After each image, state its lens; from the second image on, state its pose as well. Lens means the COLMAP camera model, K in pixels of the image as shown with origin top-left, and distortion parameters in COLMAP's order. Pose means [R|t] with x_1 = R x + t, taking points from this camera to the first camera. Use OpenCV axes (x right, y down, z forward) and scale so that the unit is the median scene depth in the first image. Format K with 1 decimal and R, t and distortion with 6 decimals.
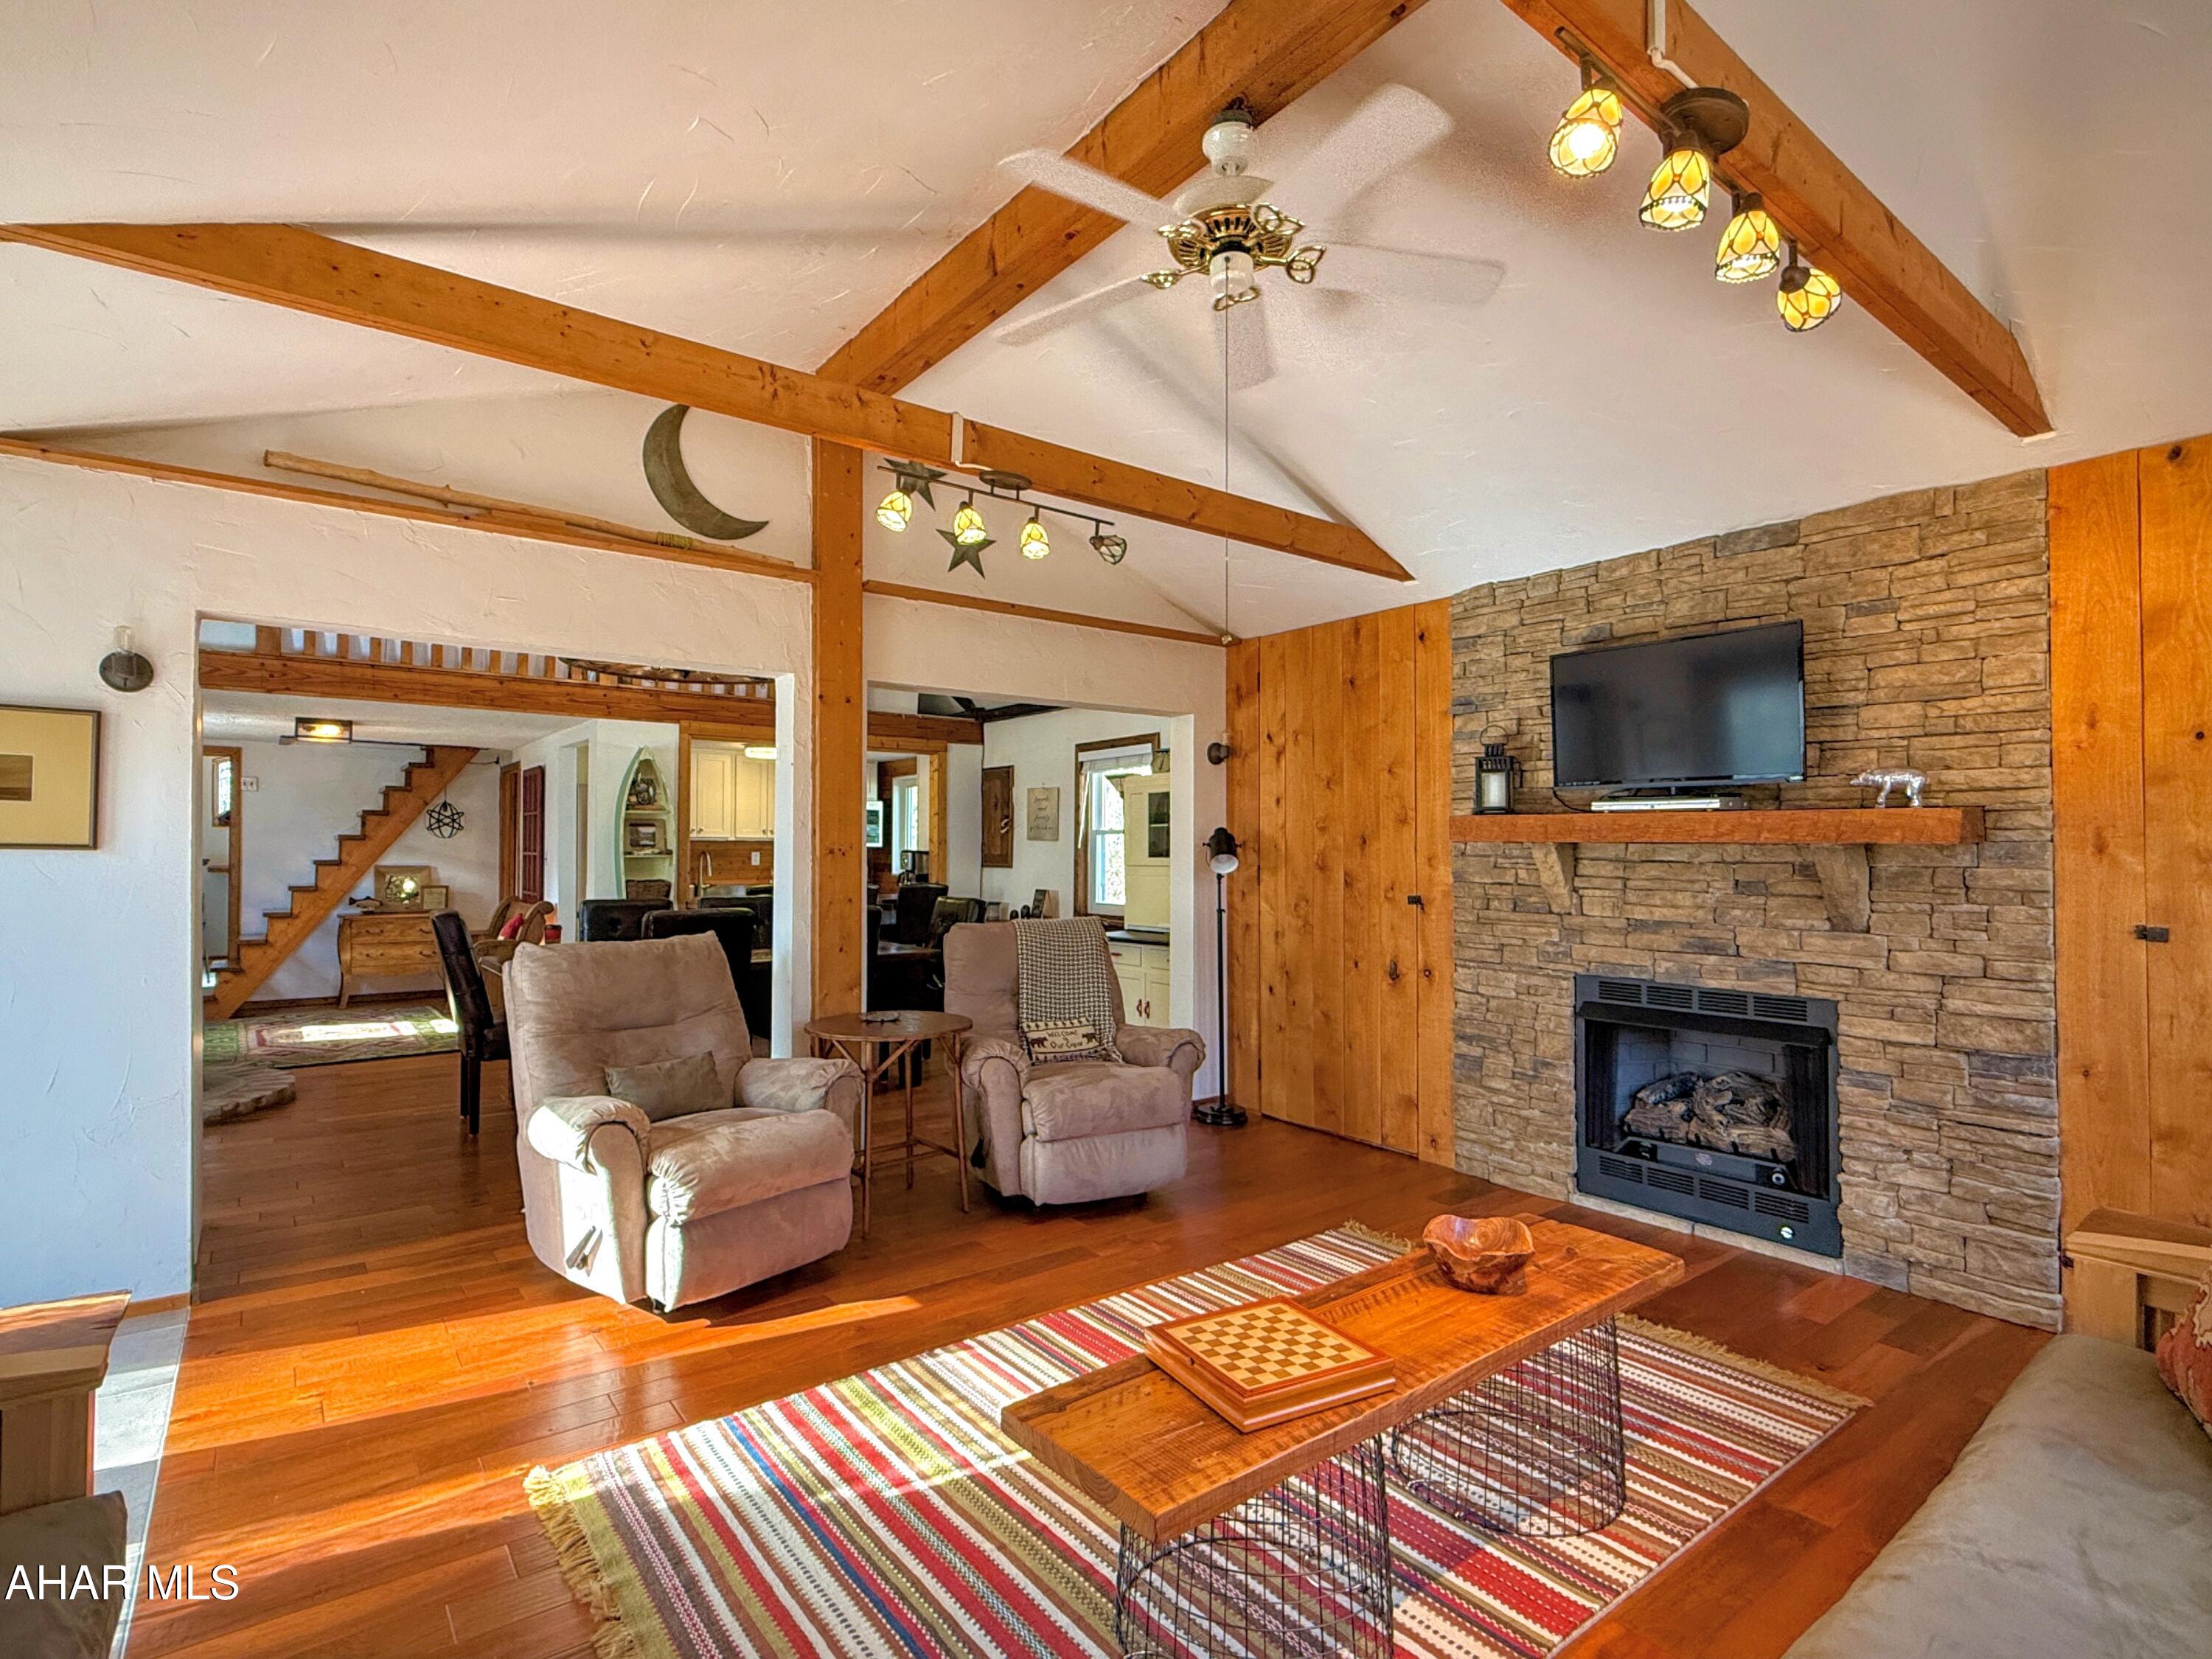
lens RADIAL K [[1091.4, 0, 1102.2], [0, 1091.4, 835.1], [0, 0, 1]] dist [0.002957, 0.000200]
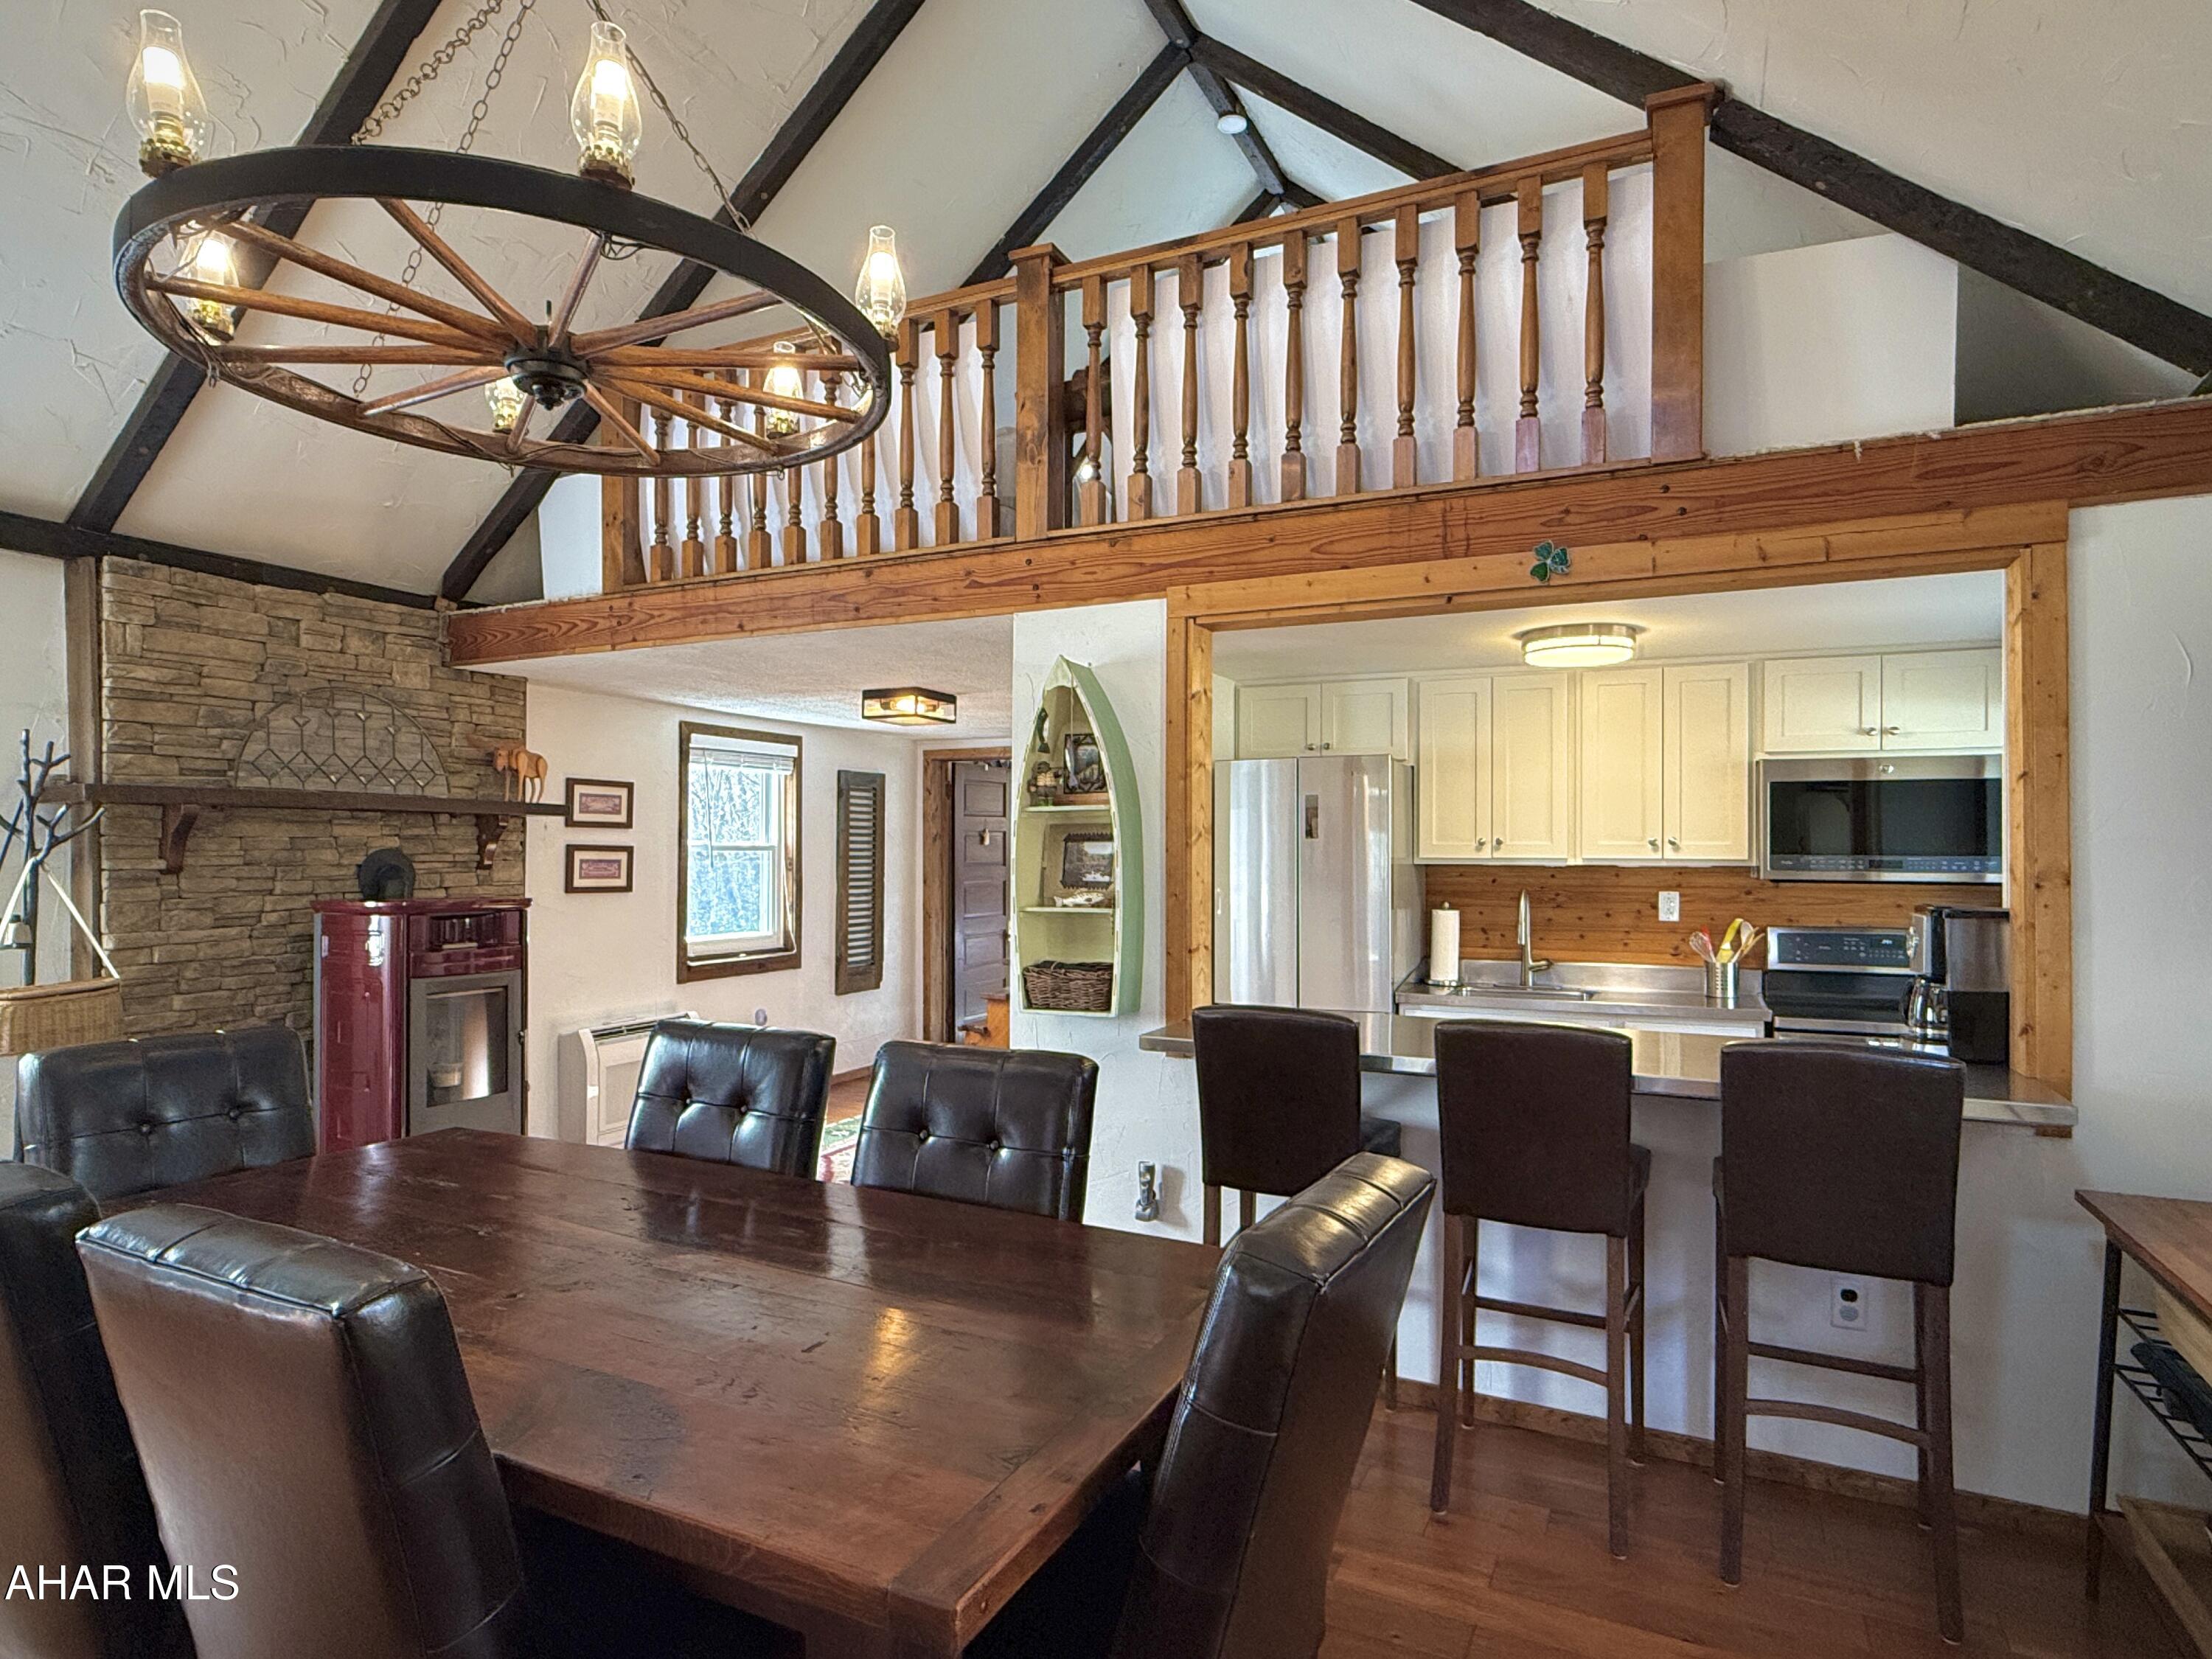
lens RADIAL K [[1216.4, 0, 1093.3], [0, 1216.4, 833.7], [0, 0, 1]] dist [-0.000956, 0.002609]
pose [[0.438571, -0.017775, -0.898521, 0.039154], [0.011209, 0.999835, -0.014308, -0.007146], [0.898627, -0.003796, 0.438698, 1.431919]]
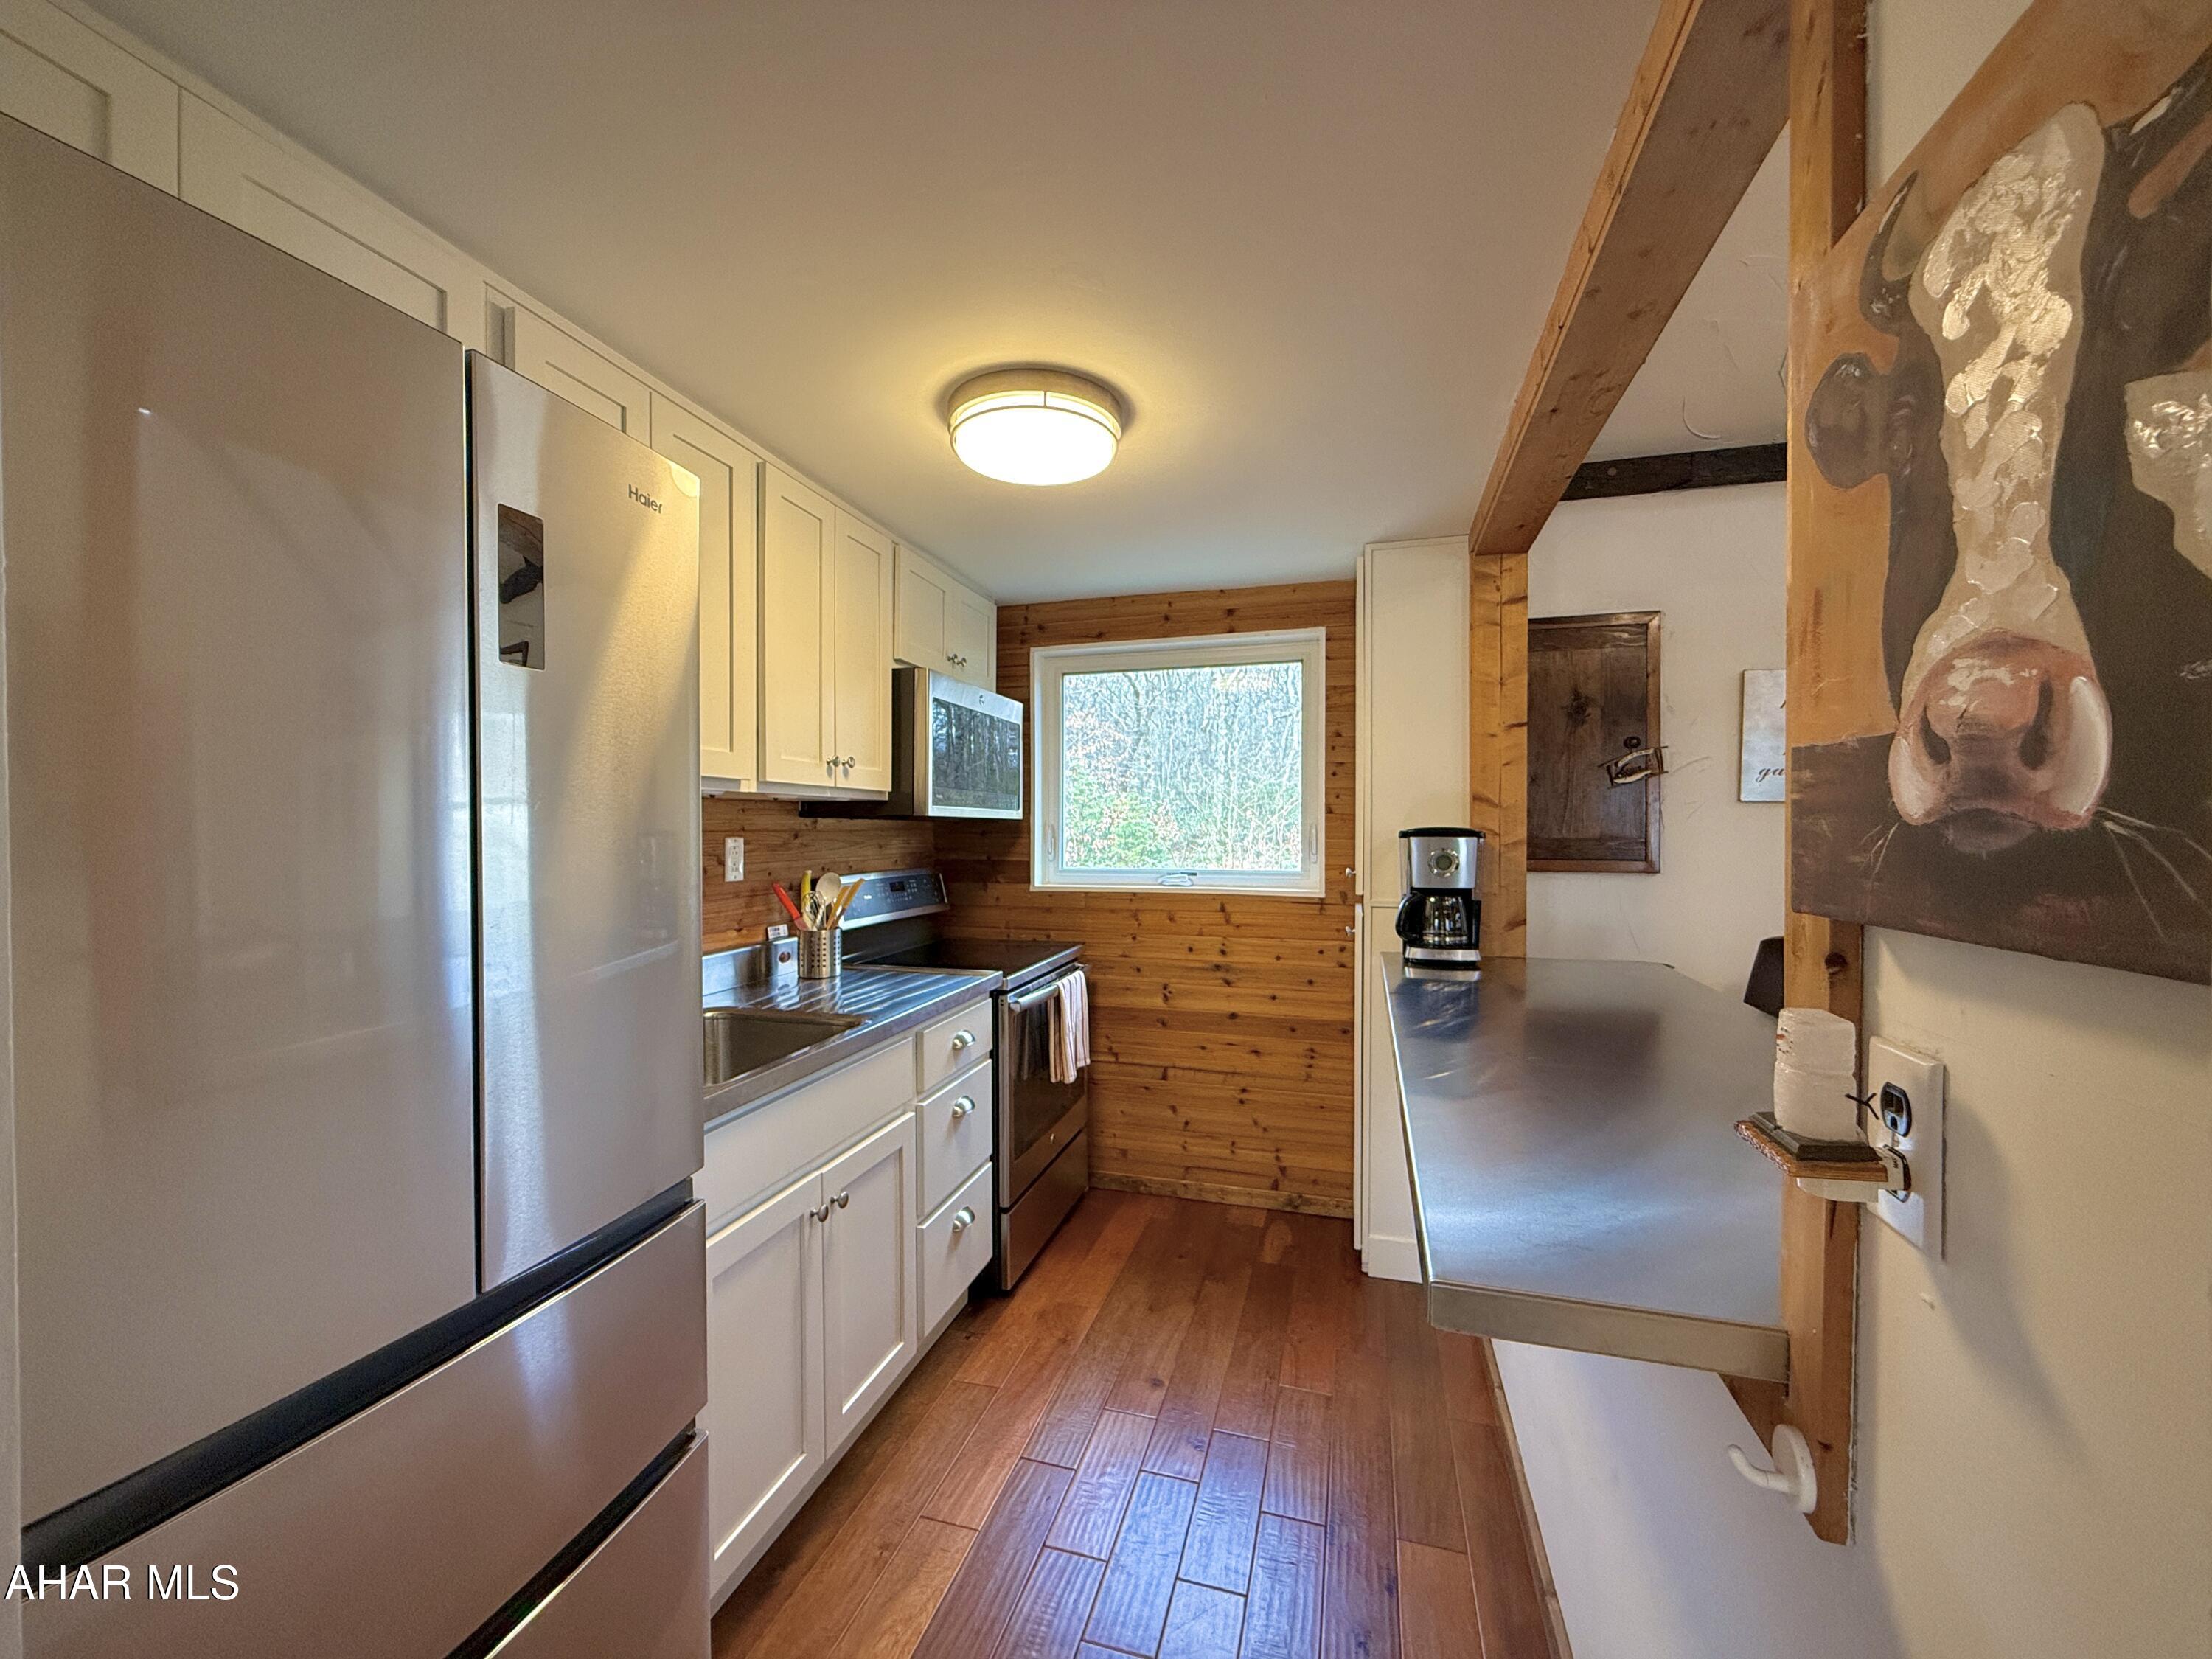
lens RADIAL K [[883.4, 0, 1101.2], [0, 883.4, 836.0], [0, 0, 1]] dist [-0.000613, 0.000889]
pose [[0.810403, -0.009269, 0.585799, -0.923038], [-0.006587, 0.999668, 0.024930, 0.021514], [-0.585835, -0.024062, 0.810073, 1.845646]]
